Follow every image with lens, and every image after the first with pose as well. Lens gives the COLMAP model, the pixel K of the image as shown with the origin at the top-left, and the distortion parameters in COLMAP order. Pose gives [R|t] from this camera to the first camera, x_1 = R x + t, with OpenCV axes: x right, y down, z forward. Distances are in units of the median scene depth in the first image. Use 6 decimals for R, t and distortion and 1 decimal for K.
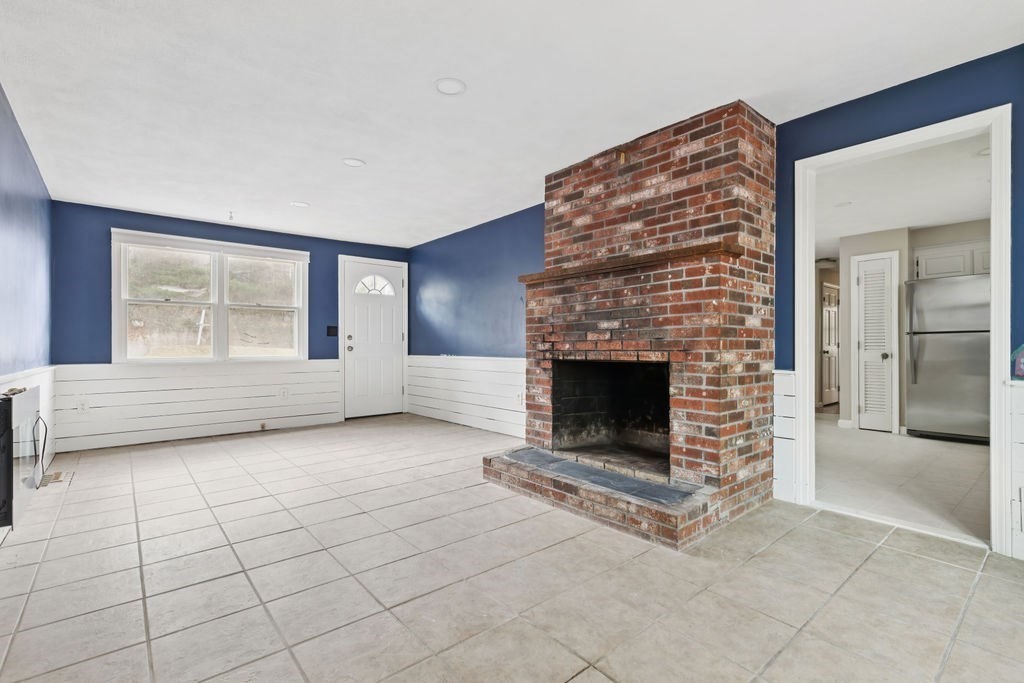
lens RADIAL K [[468.1, 0, 516.0], [0, 468.1, 343.1], [0, 0, 1]] dist [0.004626, 0.001035]
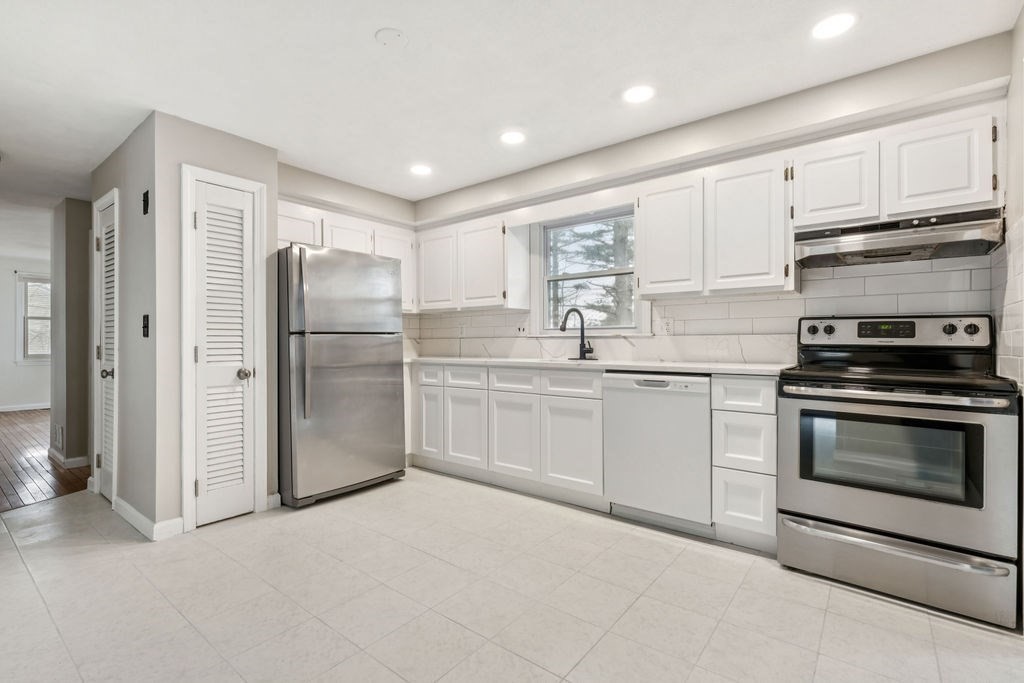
lens RADIAL K [[468.1, 0, 519.5], [0, 468.1, 342.9], [0, 0, 1]] dist [0.004626, 0.001035]
pose [[-0.195598, 0.004737, 0.980673, 0.200957], [0.004689, 0.999981, -0.003895, -0.003400], [-0.980673, 0.003837, -0.195617, 0.797779]]
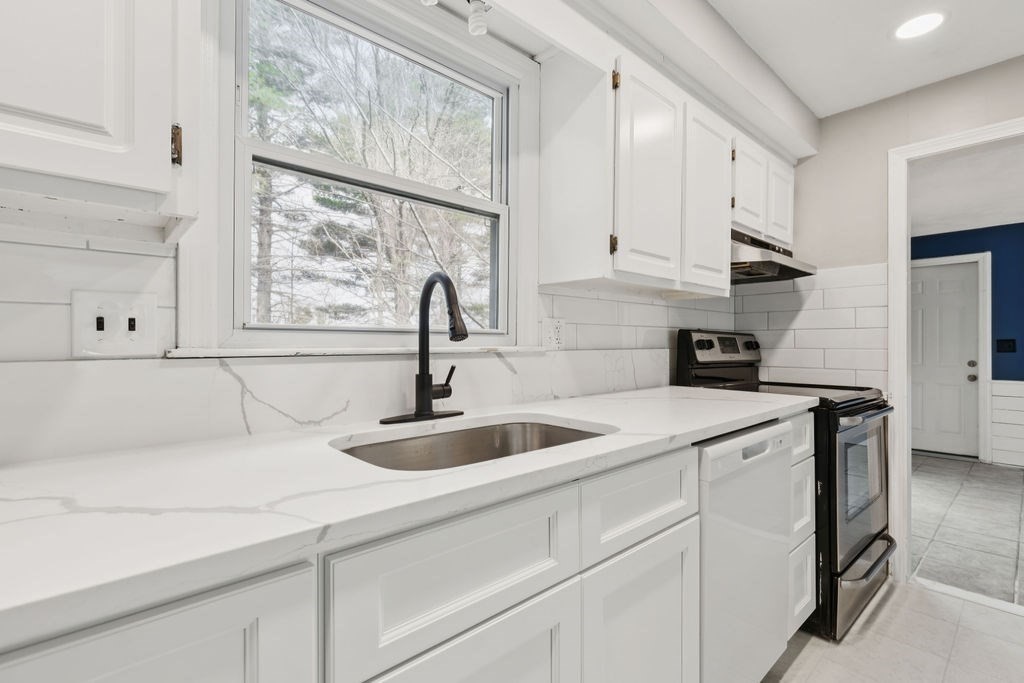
lens RADIAL K [[468.1, 0, 514.7], [0, 468.1, 343.0], [0, 0, 1]] dist [0.004626, 0.001035]
pose [[-0.999608, 0.005933, -0.027345, 0.790724], [0.005947, 0.999982, -0.000430, -0.019589], [0.027342, -0.000593, -0.999626, 0.817788]]
